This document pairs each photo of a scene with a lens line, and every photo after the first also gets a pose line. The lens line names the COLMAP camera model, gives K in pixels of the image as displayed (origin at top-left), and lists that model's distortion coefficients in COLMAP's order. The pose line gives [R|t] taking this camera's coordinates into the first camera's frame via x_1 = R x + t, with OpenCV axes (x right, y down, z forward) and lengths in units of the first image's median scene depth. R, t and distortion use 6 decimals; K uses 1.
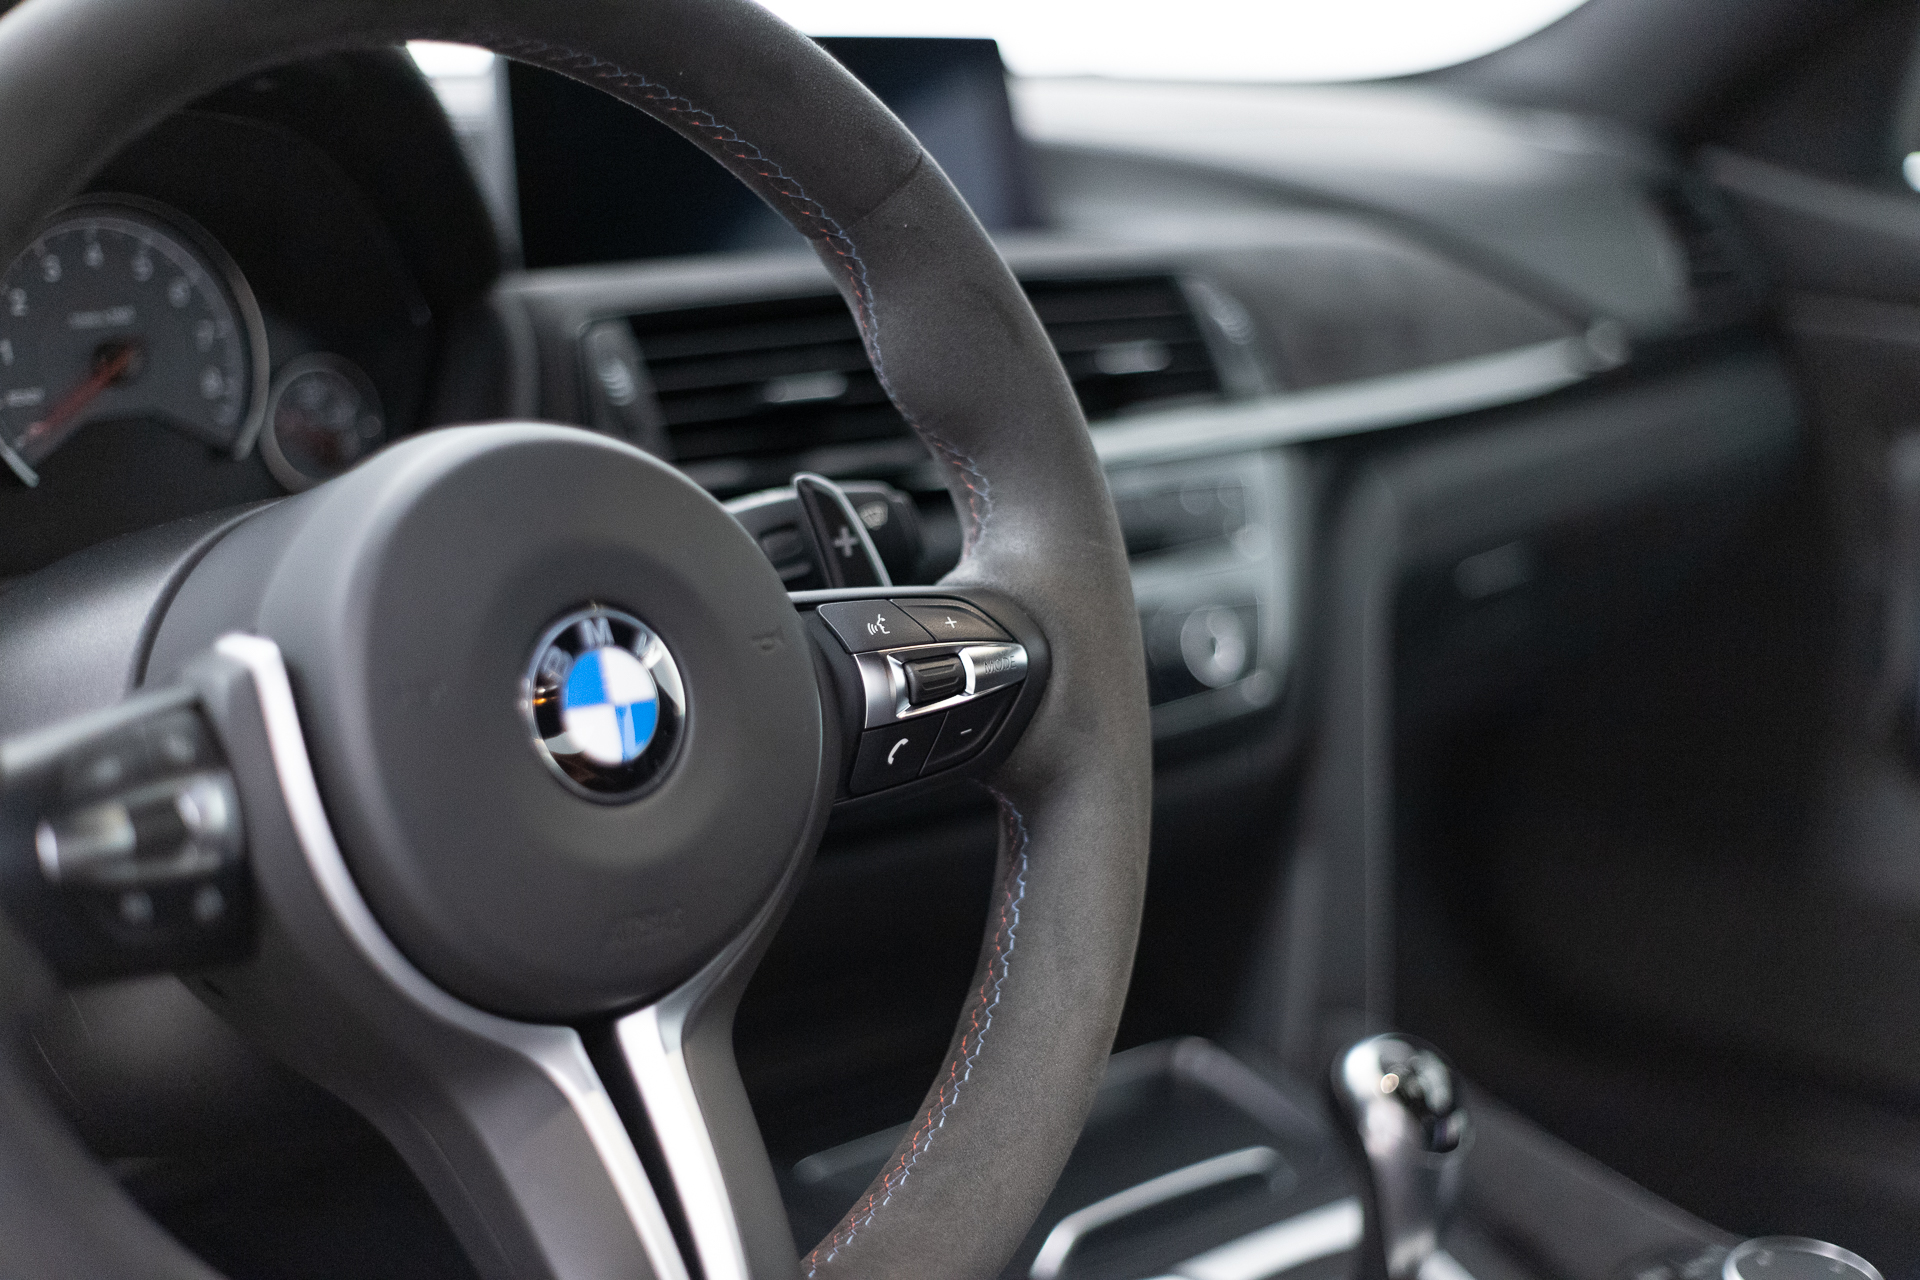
lens RADIAL K [[2773.3, 0, 960.0], [0, 2773.3, 640.0], [0, 0, 1]] dist [-0.062525, -0.039524]
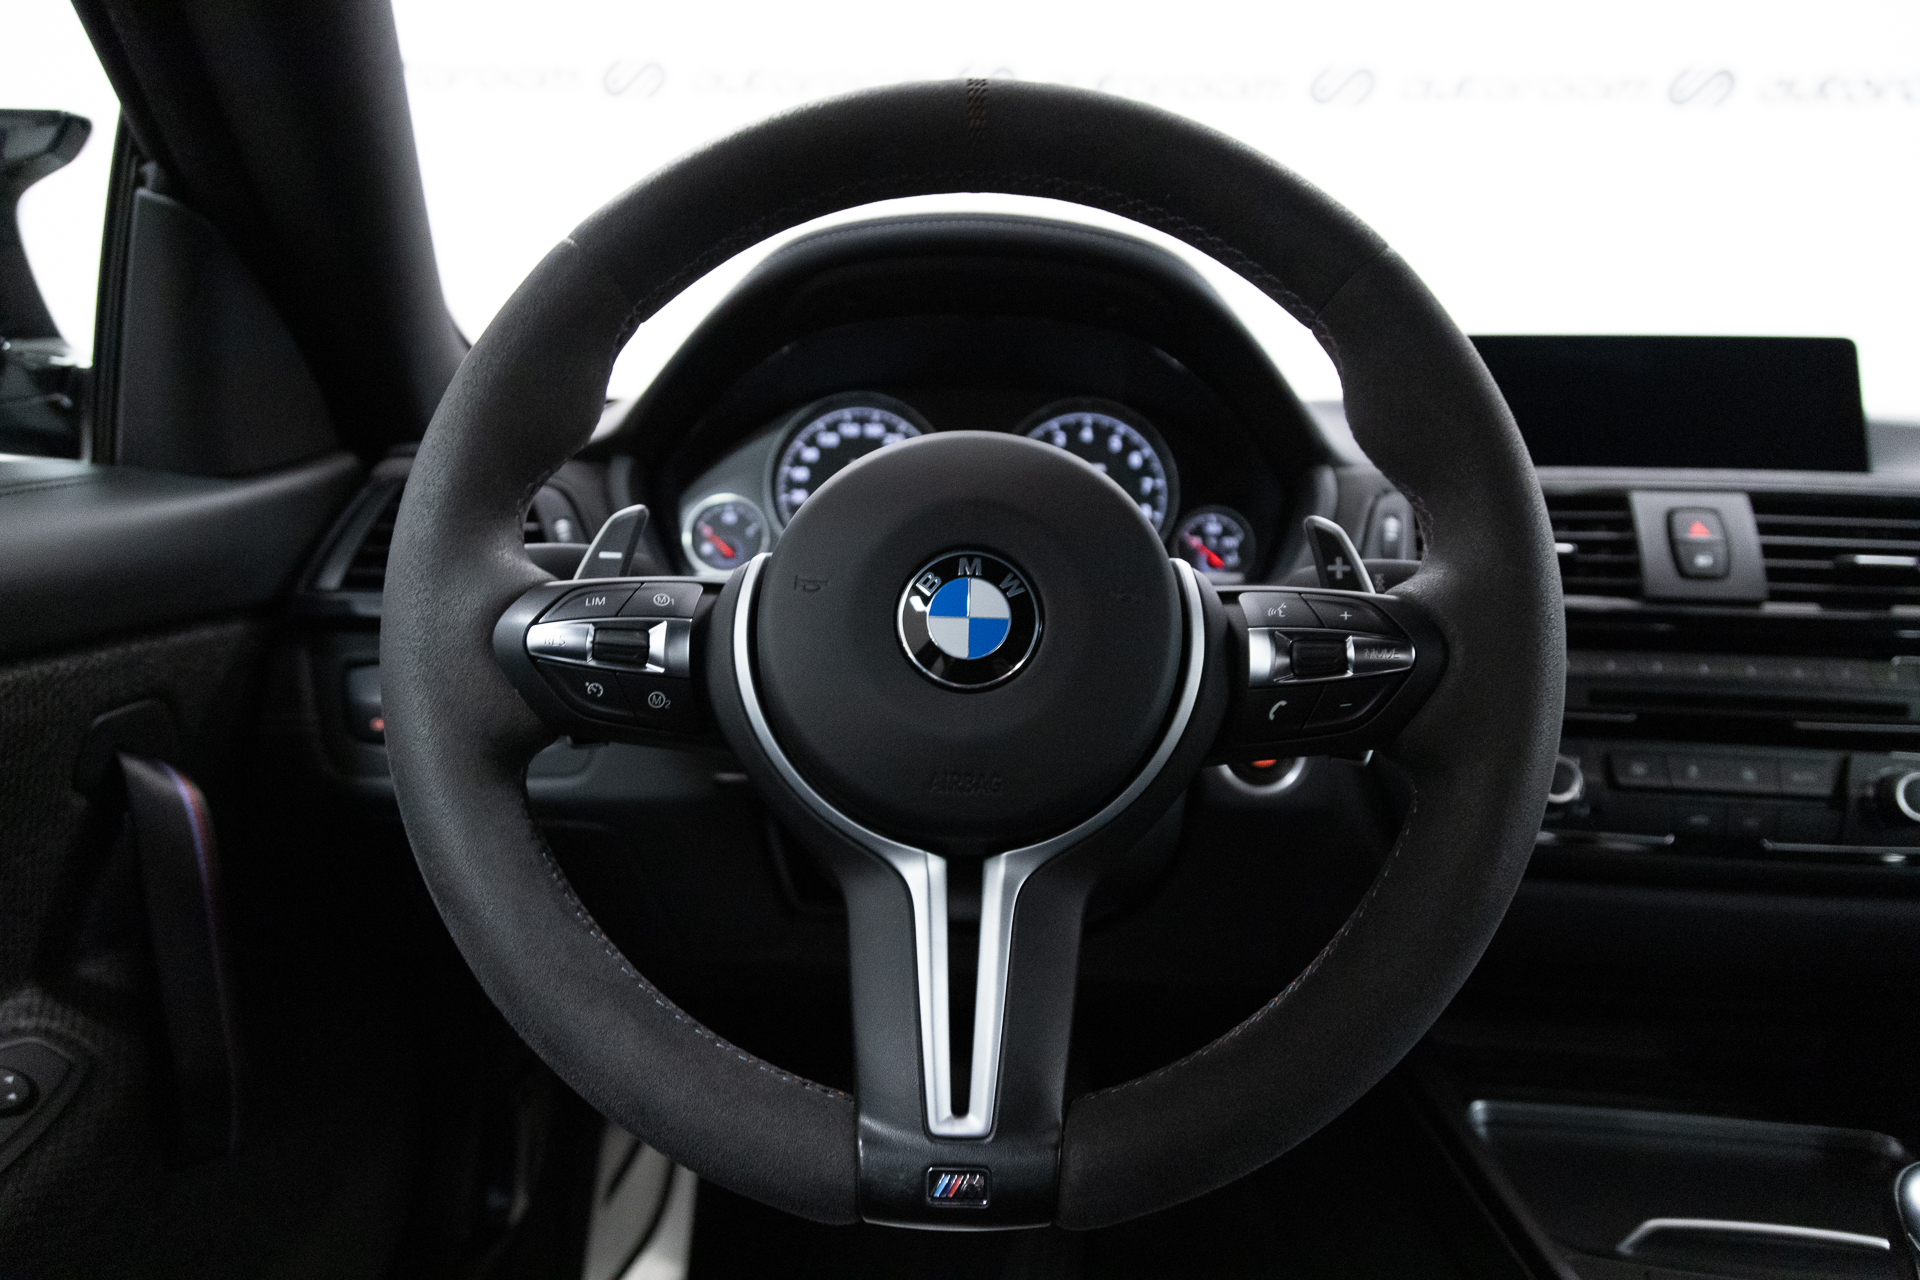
lens RADIAL K [[1262.6, 0, 960.0], [0, 1262.6, 640.0], [0, 0, 1]] dist [-0.000350, -0.001629]
pose [[0.679914, 0.059859, -0.730844, 0.302467], [-0.150122, 0.986916, -0.058829, 0.065921], [0.717760, 0.149715, 0.680004, 0.527959]]
